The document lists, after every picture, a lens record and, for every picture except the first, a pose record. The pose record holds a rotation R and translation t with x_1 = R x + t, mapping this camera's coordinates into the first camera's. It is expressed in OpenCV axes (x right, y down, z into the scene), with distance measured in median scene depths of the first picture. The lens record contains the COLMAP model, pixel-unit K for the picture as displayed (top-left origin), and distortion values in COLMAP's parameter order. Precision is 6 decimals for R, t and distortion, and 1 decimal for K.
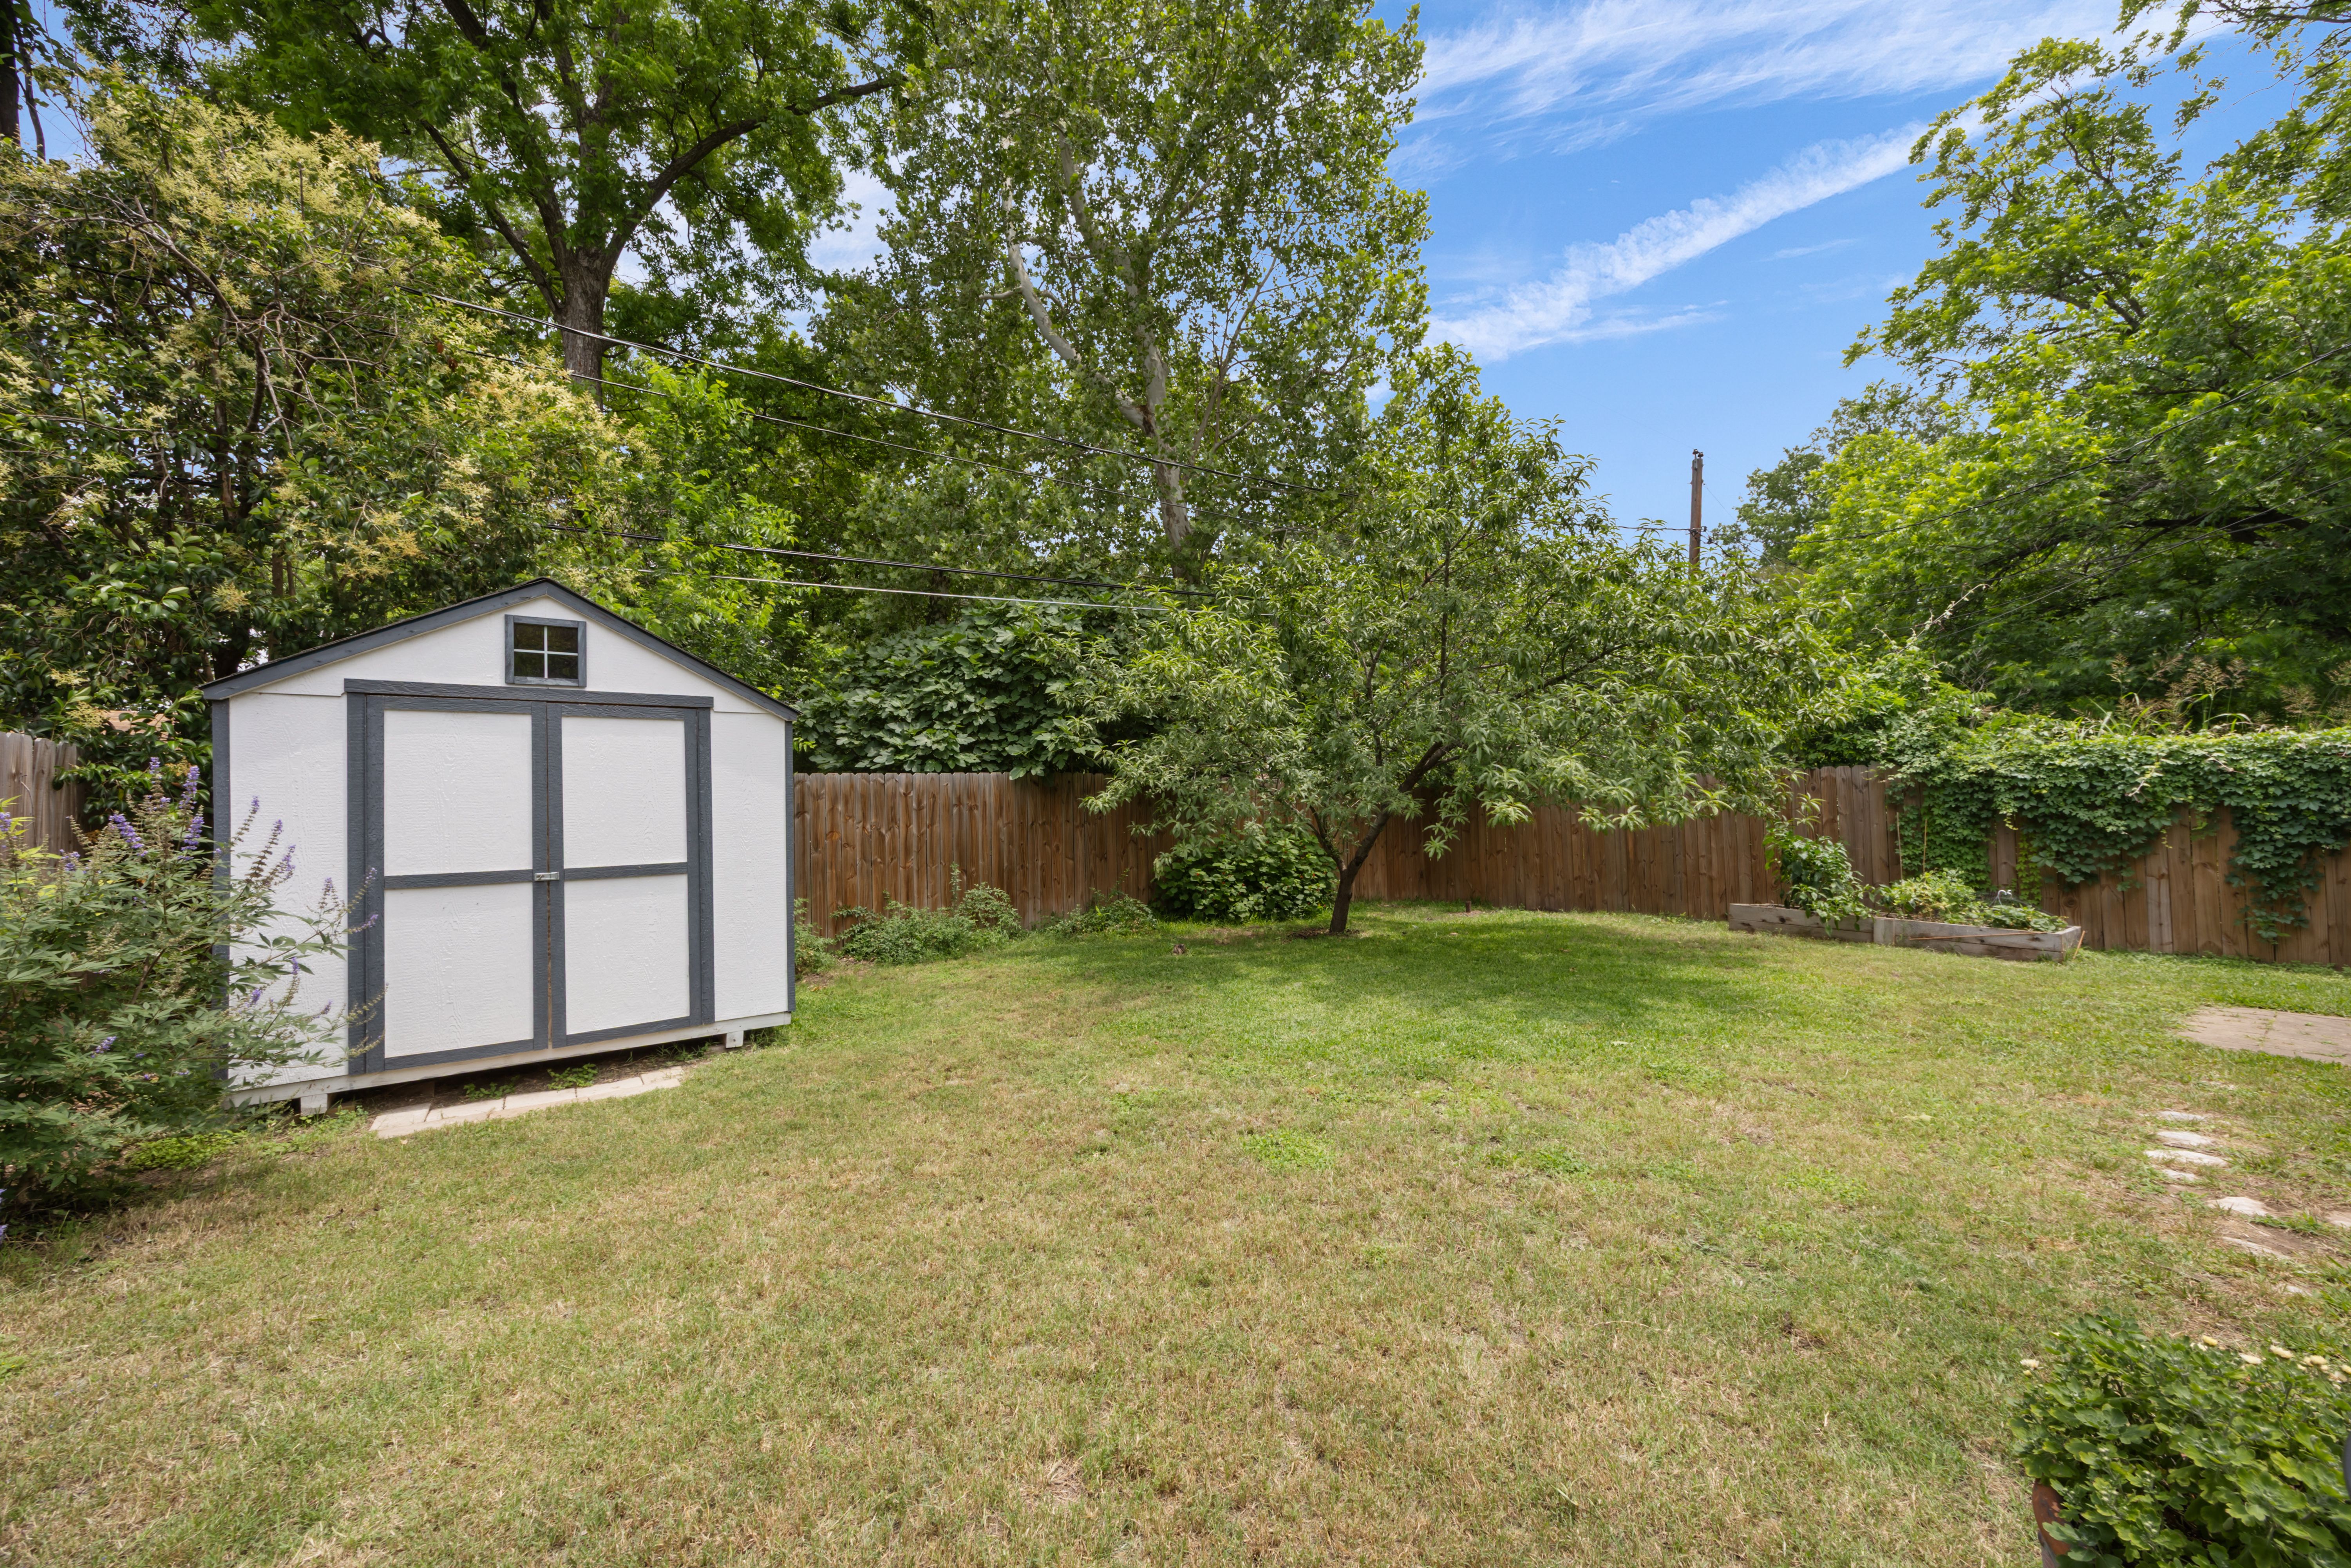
lens RADIAL K [[901.8, 0, 1175.5], [0, 901.8, 784.0], [0, 0, 1]] dist [0.000306, 0.000061]
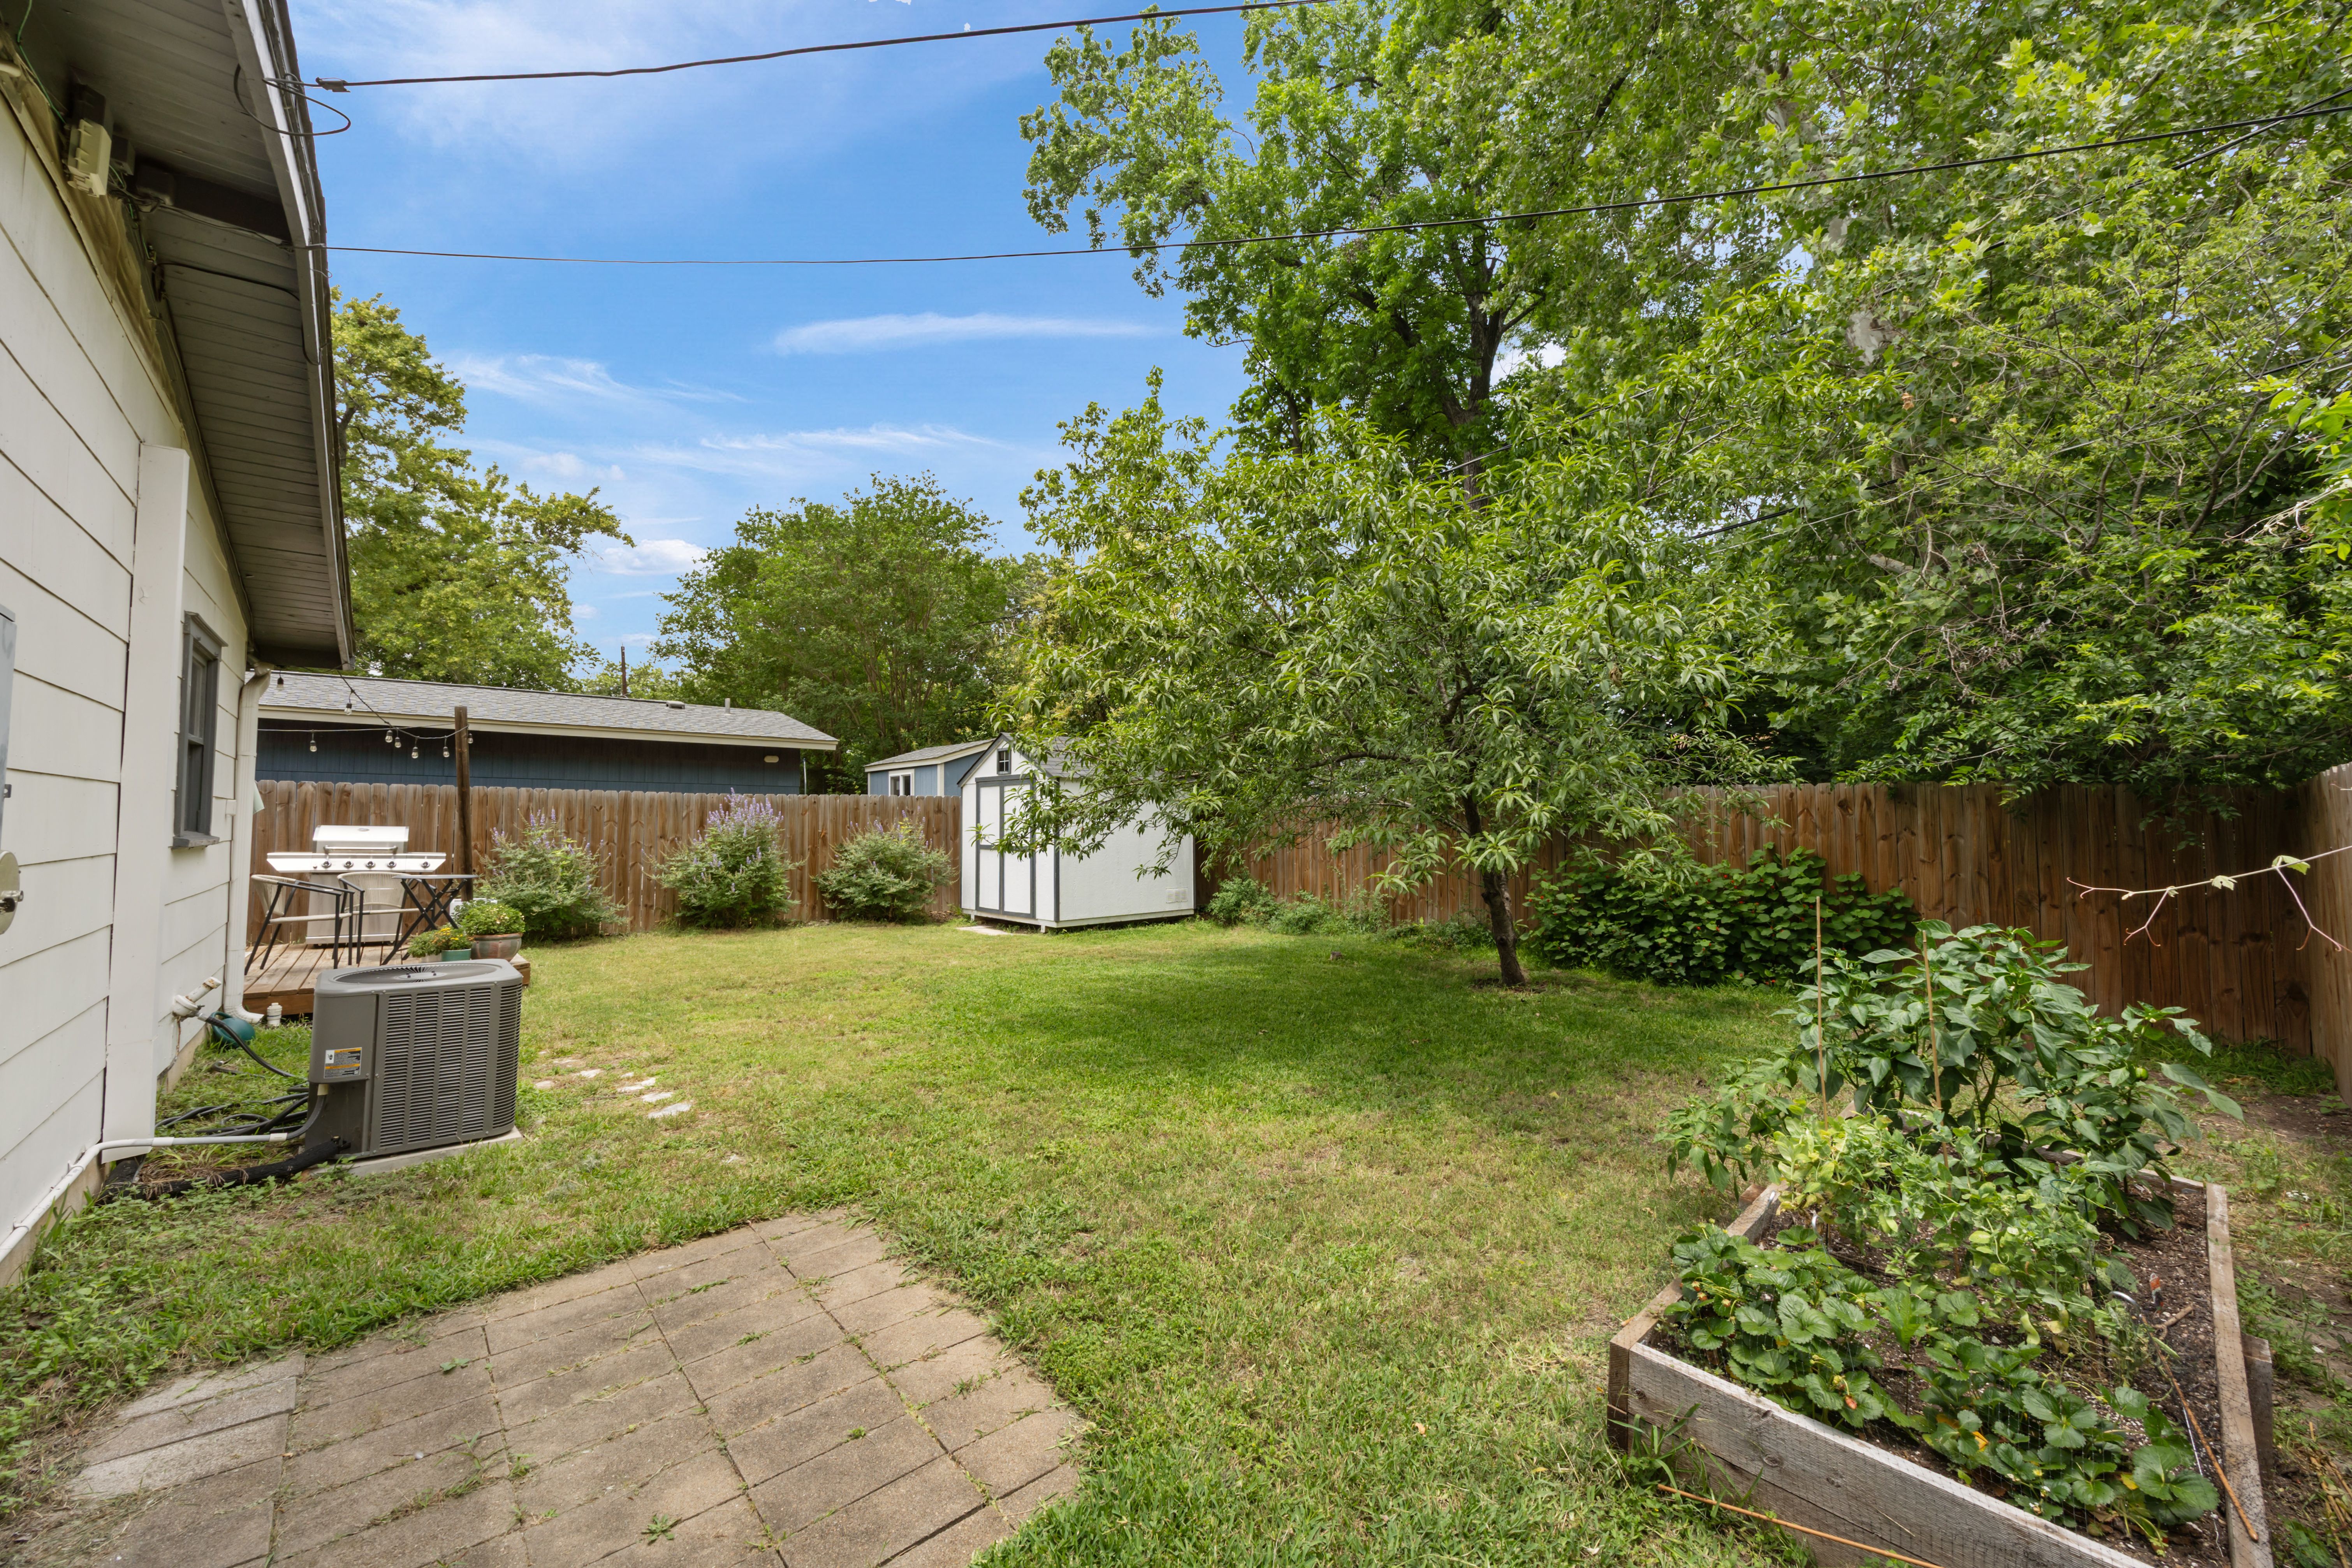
lens RADIAL K [[902.3, 0, 1176.0], [0, 902.3, 784.0], [0, 0, 1]] dist [0.000306, 0.000061]
pose [[0.071387, -0.012862, -0.997366, 1.896754], [0.034810, 0.999340, -0.010396, -0.036767], [0.996841, -0.033976, 0.071787, 1.298839]]
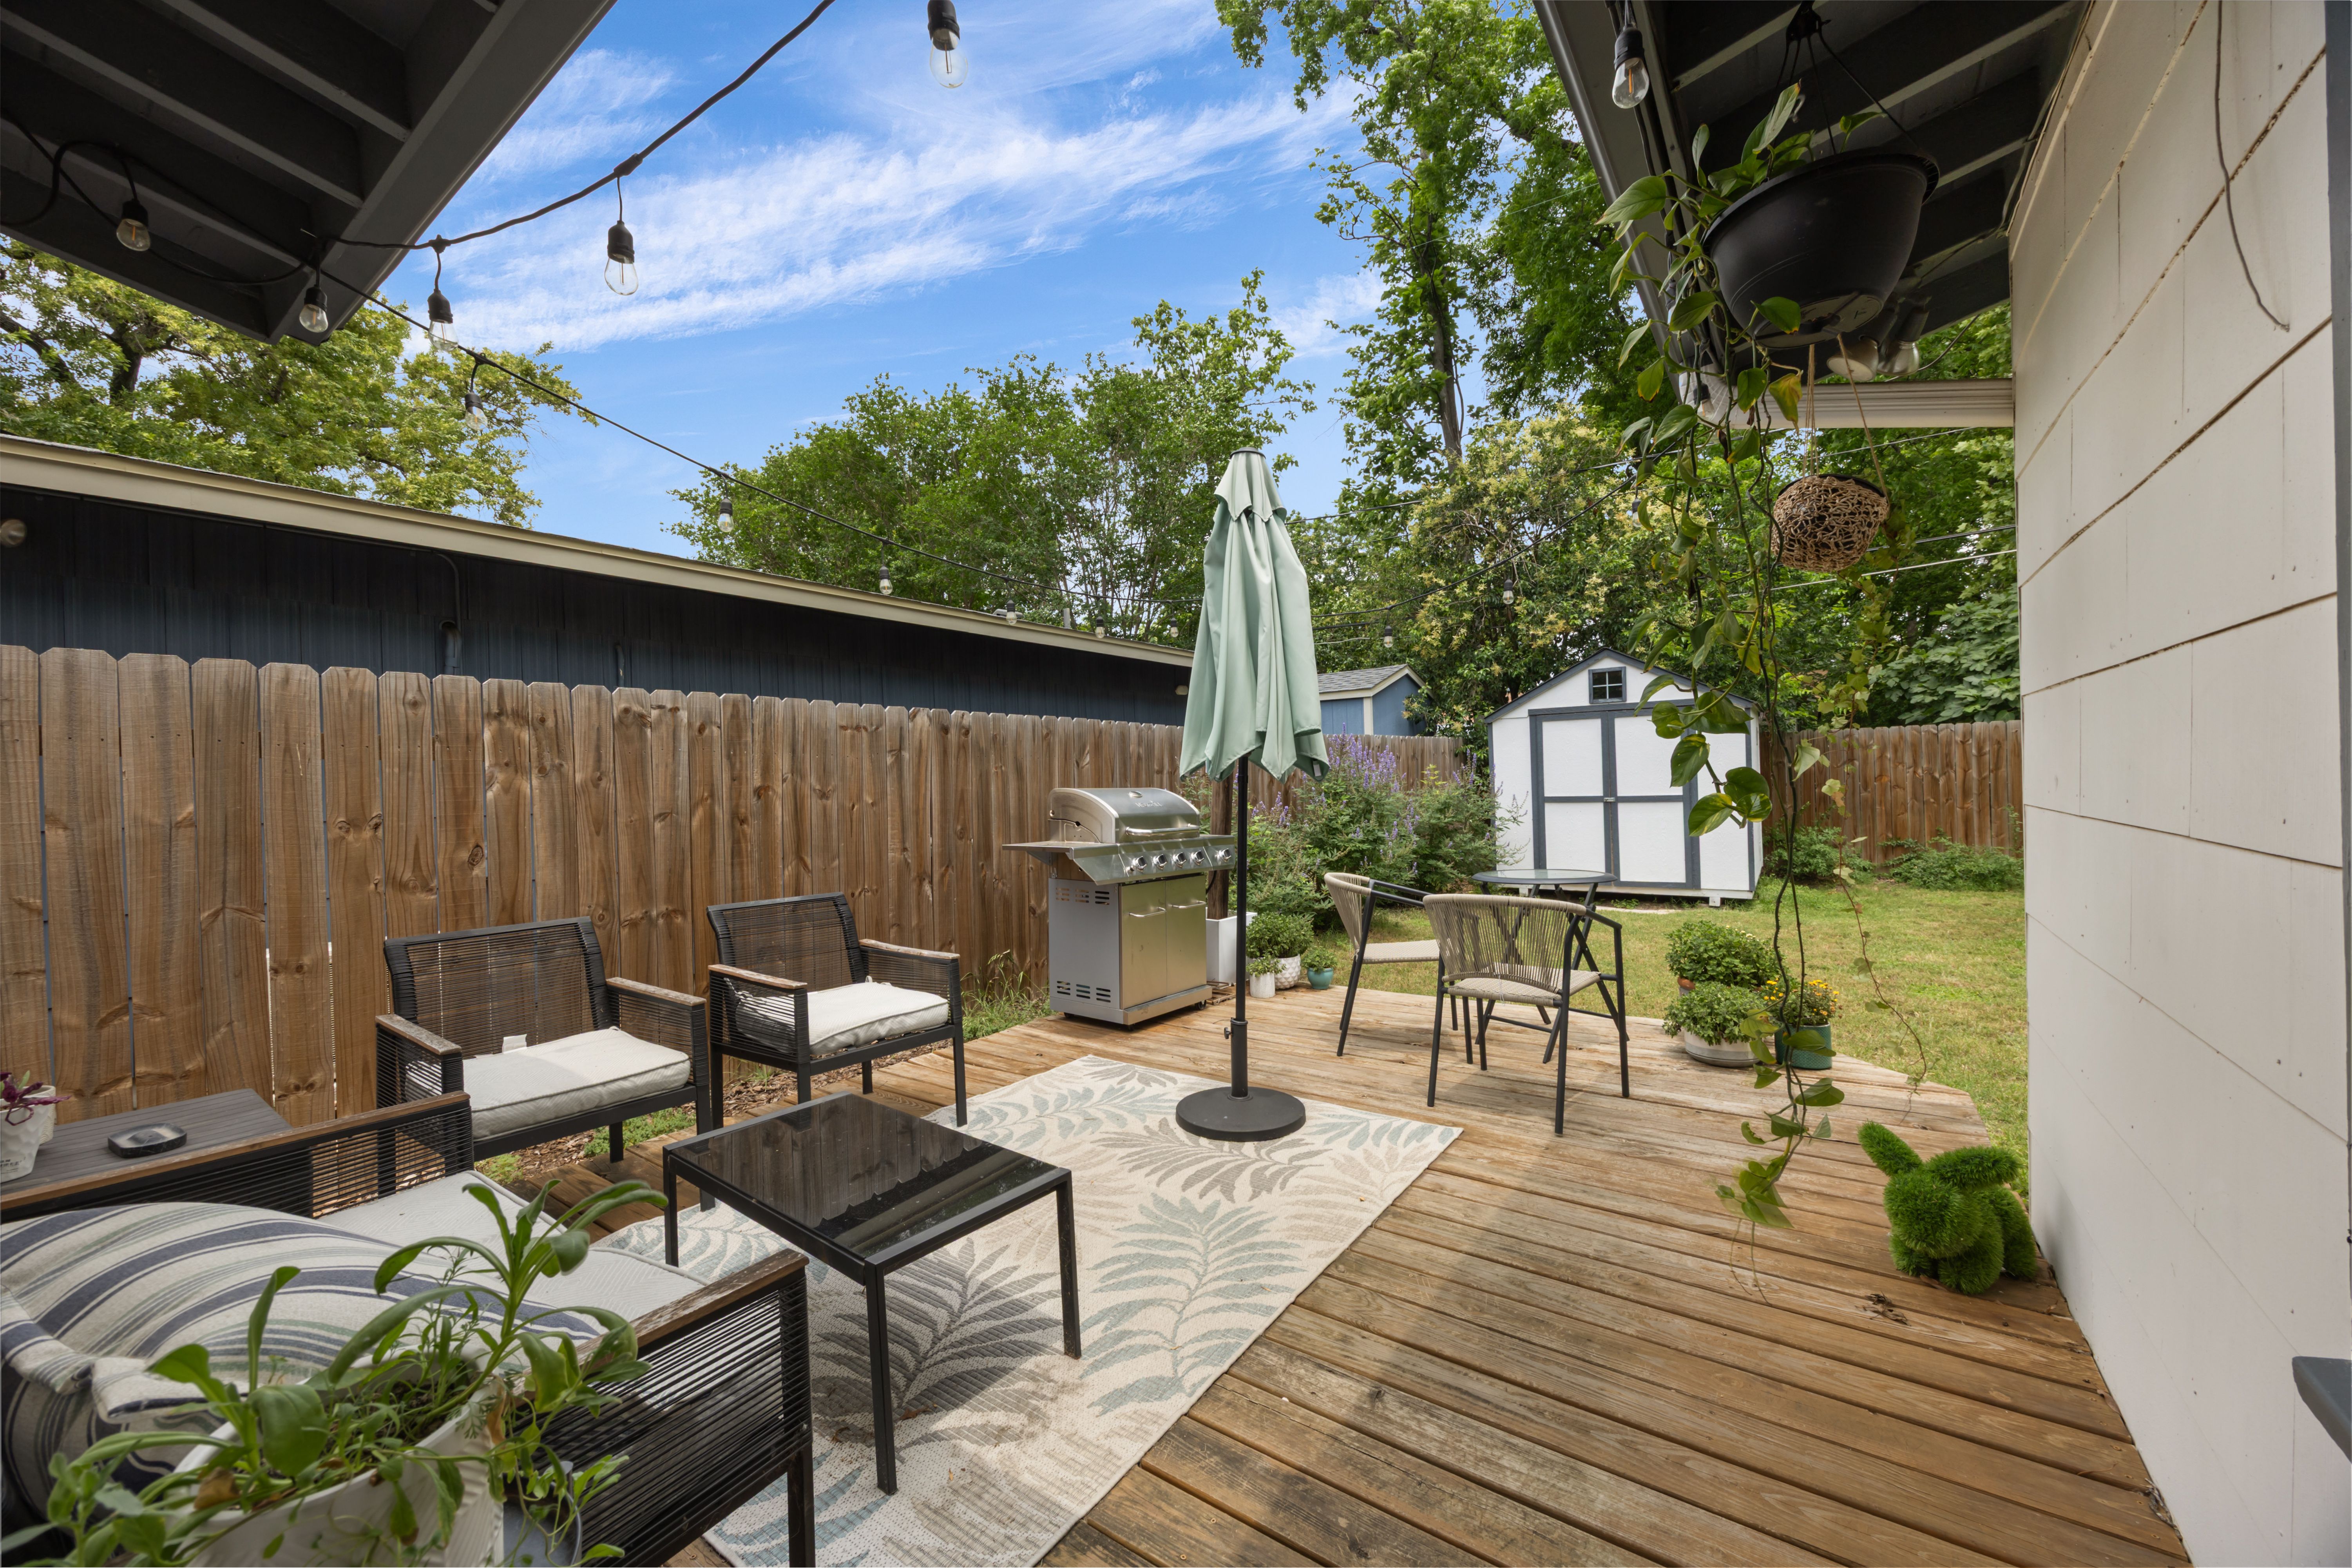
lens RADIAL K [[902.2, 0, 1176.0], [0, 902.2, 784.0], [0, 0, 1]] dist [0.000306, 0.000061]
pose [[0.299703, 0.018556, -0.953852, 0.892866], [0.048265, 0.998236, 0.034584, -0.045589], [0.952811, -0.056402, 0.298278, -0.487772]]
